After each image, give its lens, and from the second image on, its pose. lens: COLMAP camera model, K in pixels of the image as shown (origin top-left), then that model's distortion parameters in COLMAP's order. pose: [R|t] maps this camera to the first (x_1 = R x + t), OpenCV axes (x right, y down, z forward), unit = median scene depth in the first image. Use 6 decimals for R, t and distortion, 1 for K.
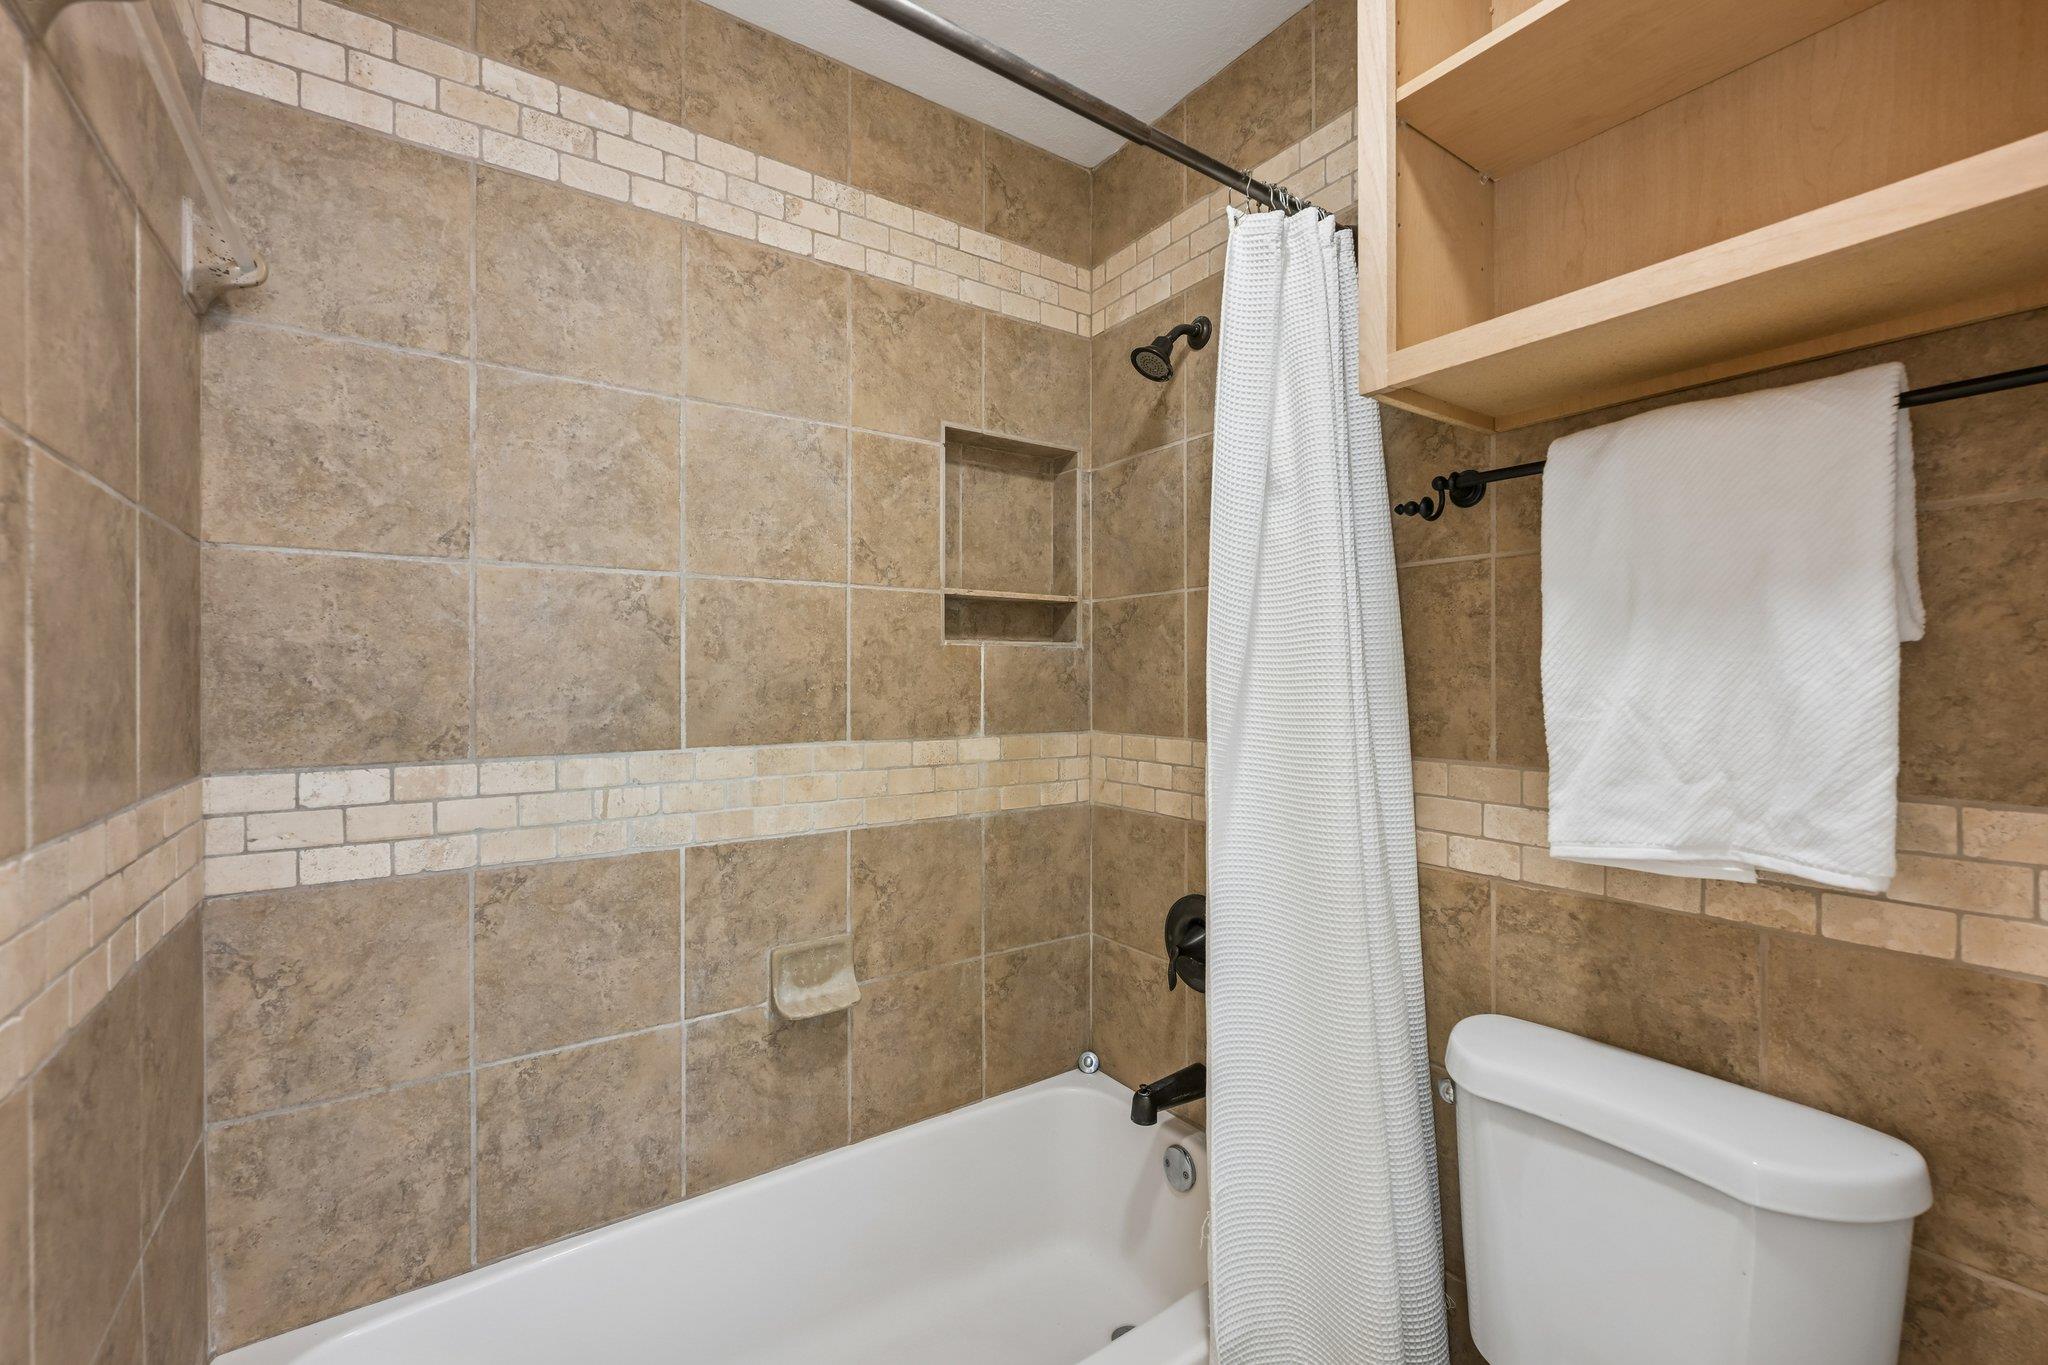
lens RADIAL K [[842.5, 0, 1024.0], [0, 842.5, 682.5], [0, 0, 1]] dist [-0.000792, -0.000212]
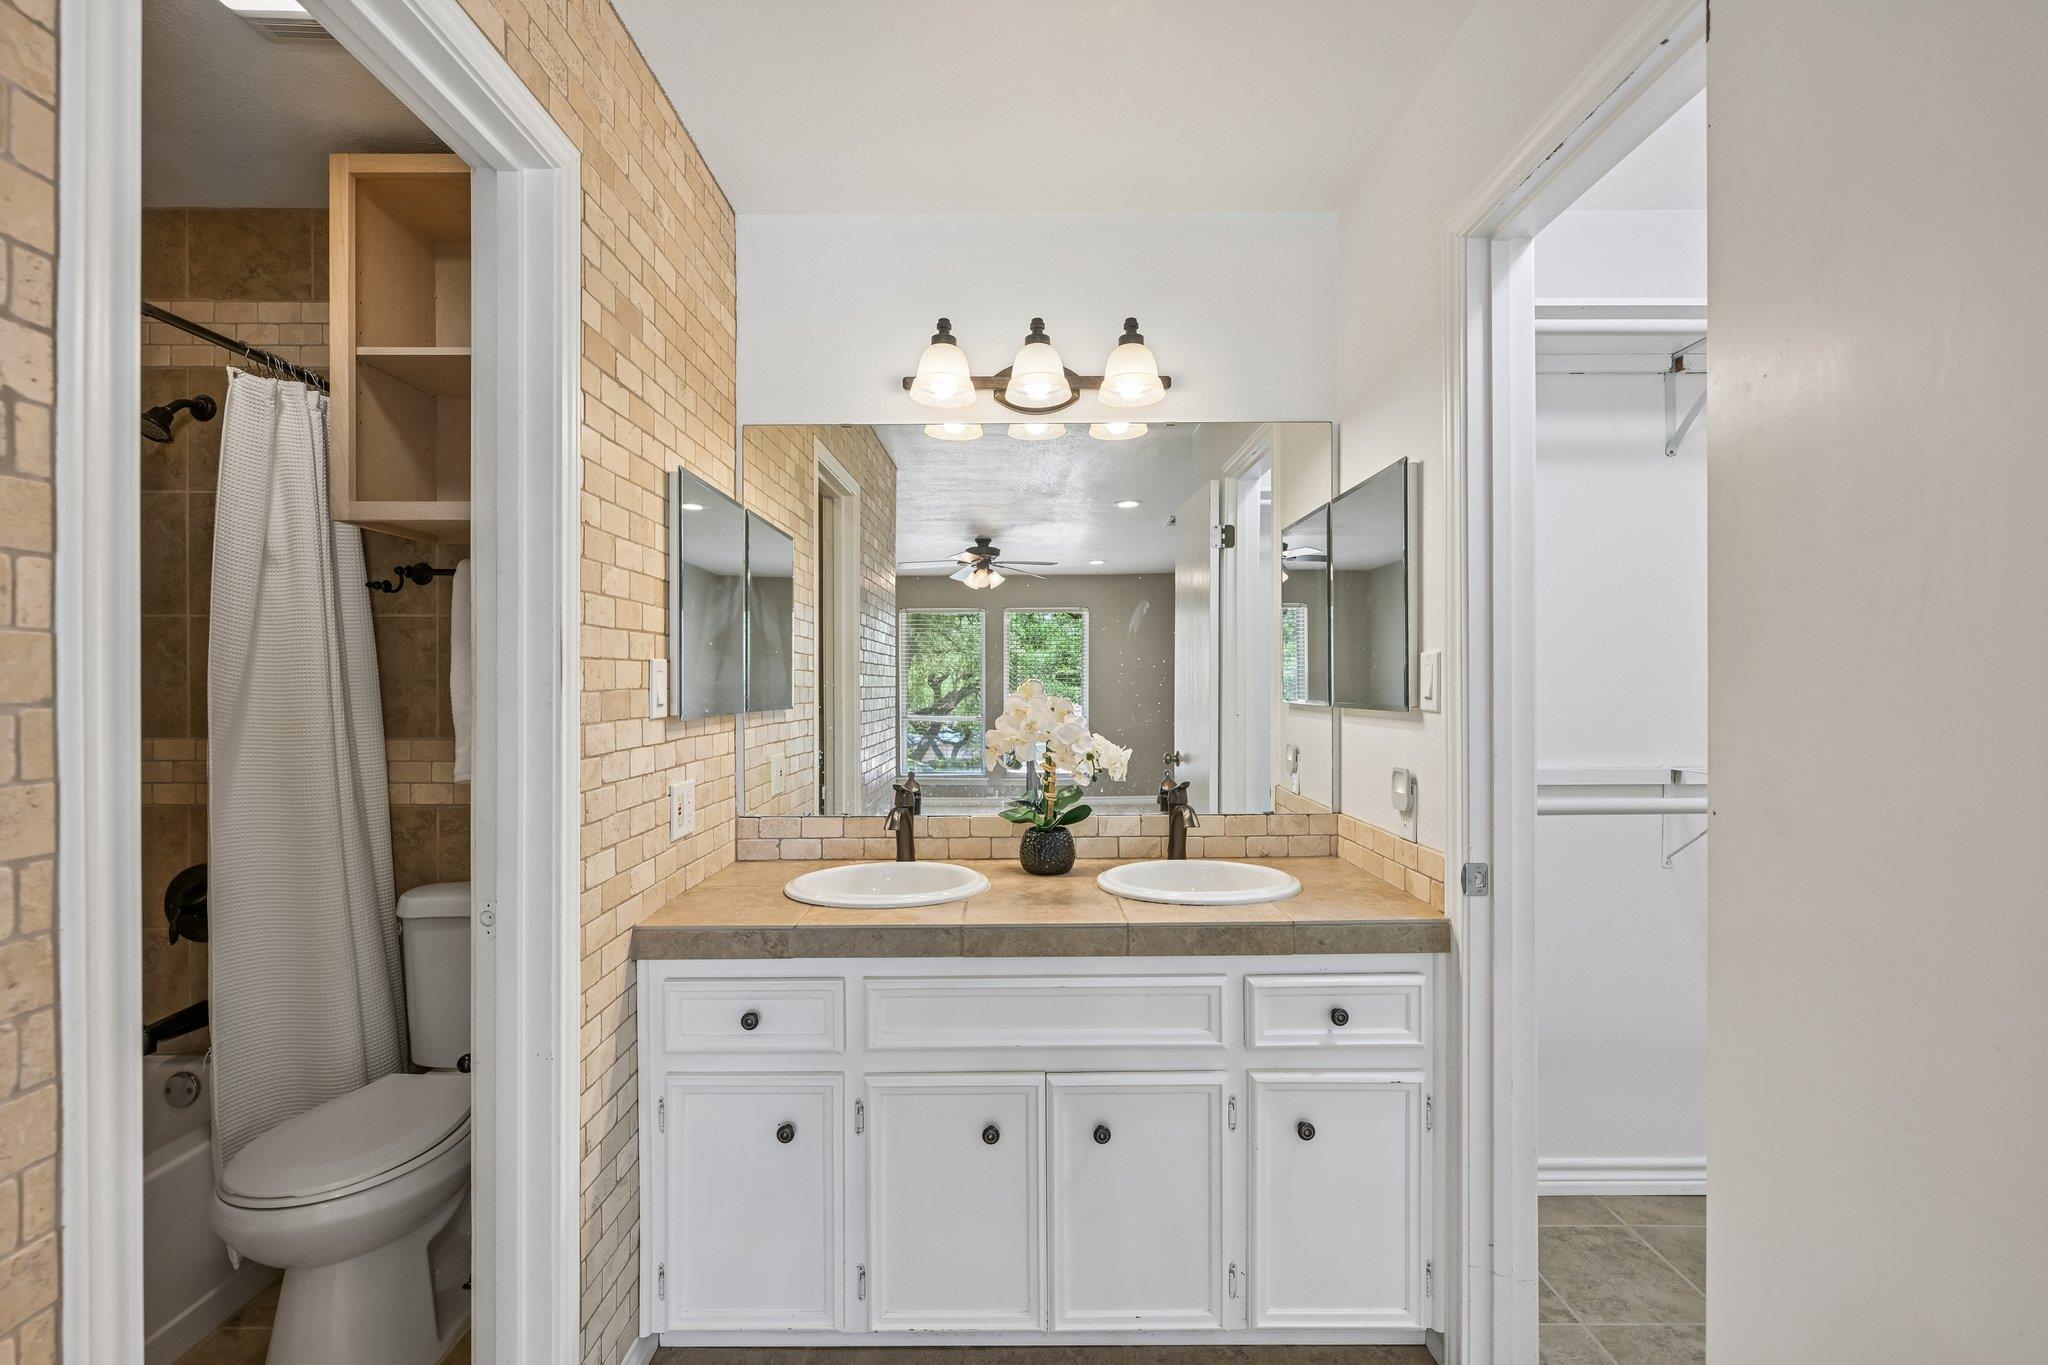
lens RADIAL K [[842.5, 0, 1024.0], [0, 842.5, 682.5], [0, 0, 1]] dist [-0.000792, -0.000212]
pose [[0.564347, -0.000237, 0.825537, -0.171114], [0.003842, 0.999990, -0.002340, -0.007520], [-0.825529, 0.004493, 0.564342, -0.896300]]
